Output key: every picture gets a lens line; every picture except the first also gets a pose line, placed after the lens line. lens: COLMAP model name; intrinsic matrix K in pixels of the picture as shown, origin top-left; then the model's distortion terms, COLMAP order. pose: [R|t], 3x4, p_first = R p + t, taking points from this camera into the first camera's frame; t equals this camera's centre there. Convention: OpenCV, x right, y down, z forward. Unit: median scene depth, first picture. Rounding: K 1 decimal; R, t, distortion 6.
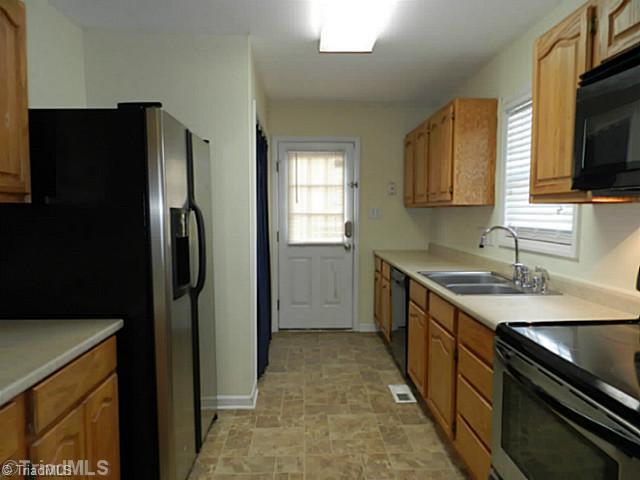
lens RADIAL K [[428.4, 0, 320.0], [0, 428.4, 240.0], [0, 0, 1]] dist [0.009684, -0.002072]
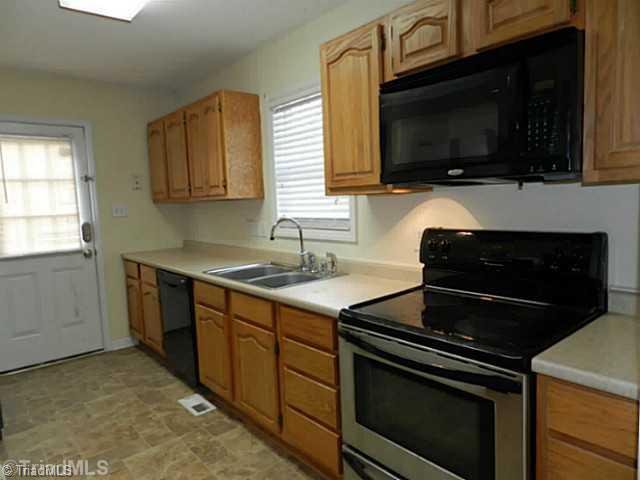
lens RADIAL K [[428.4, 0, 320.0], [0, 428.4, 240.0], [0, 0, 1]] dist [0.009684, -0.002072]
pose [[0.785280, -0.091189, 0.612389, -0.143055], [0.081667, 0.995708, 0.043543, -0.015187], [-0.613731, 0.015818, 0.789357, 0.105987]]
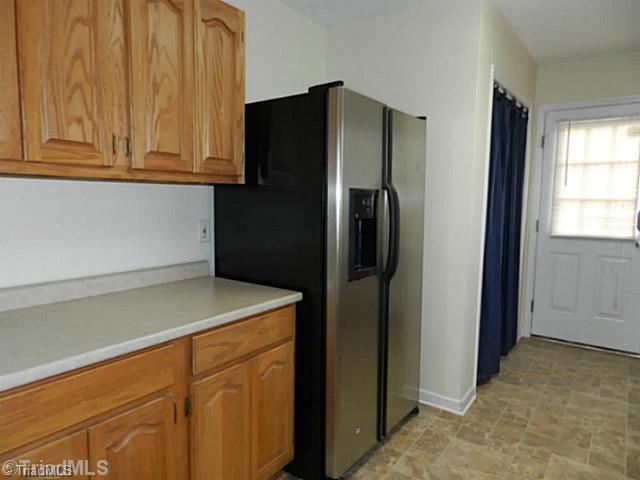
lens RADIAL K [[428.4, 0, 320.0], [0, 428.4, 240.0], [0, 0, 1]] dist [0.009684, -0.002072]
pose [[0.788226, 0.068800, -0.611528, 0.131283], [-0.049925, 0.997604, 0.047886, 0.000864], [0.613358, -0.007214, 0.789772, 0.113607]]
